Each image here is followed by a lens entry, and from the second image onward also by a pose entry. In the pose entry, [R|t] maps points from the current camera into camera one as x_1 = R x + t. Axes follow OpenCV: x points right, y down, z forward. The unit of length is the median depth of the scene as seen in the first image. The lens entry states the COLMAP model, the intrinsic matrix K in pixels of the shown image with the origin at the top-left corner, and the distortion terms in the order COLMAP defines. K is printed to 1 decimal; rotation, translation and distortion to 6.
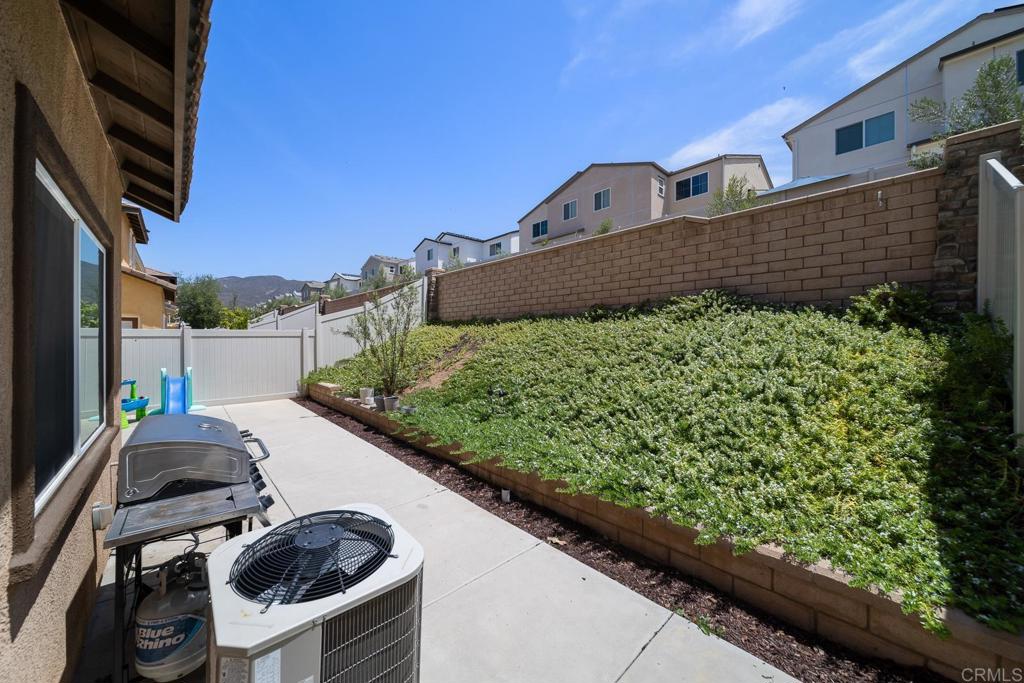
lens RADIAL K [[374.8, 0, 500.4], [0, 374.8, 341.4], [0, 0, 1]] dist [0.000467, 0.000021]
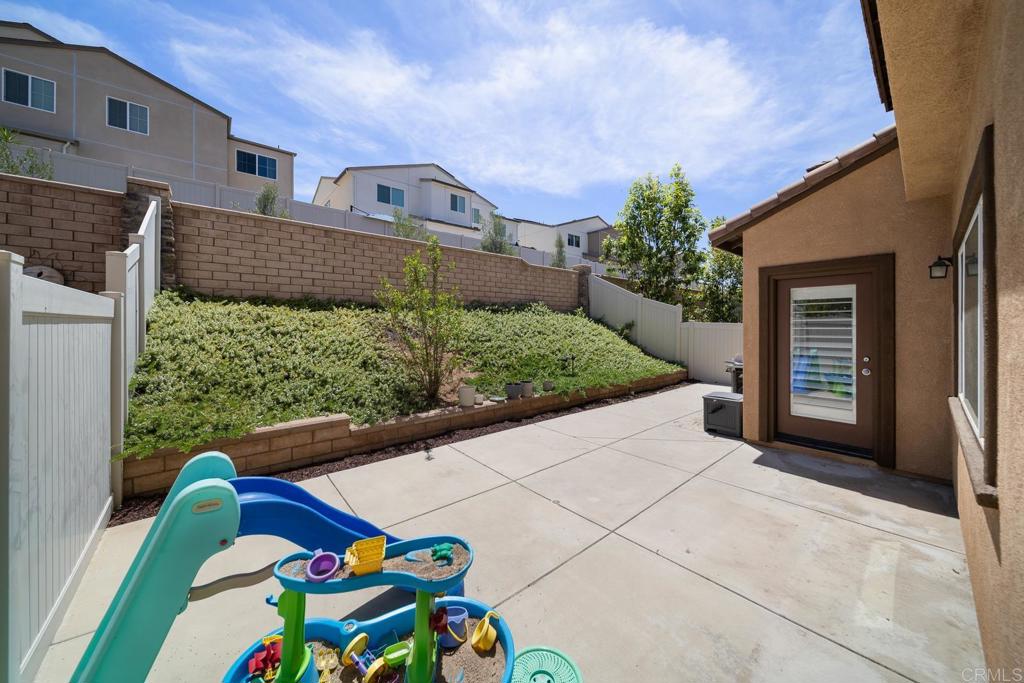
lens RADIAL K [[358.7, 0, 536.7], [0, 358.7, 335.3], [0, 0, 1]] dist [-0.000614, 0.000012]
pose [[-0.004534, -0.023656, 0.999710, -0.818209], [0.007860, 0.999688, 0.023691, -0.000243], [-0.999959, 0.007965, -0.004346, 0.608207]]
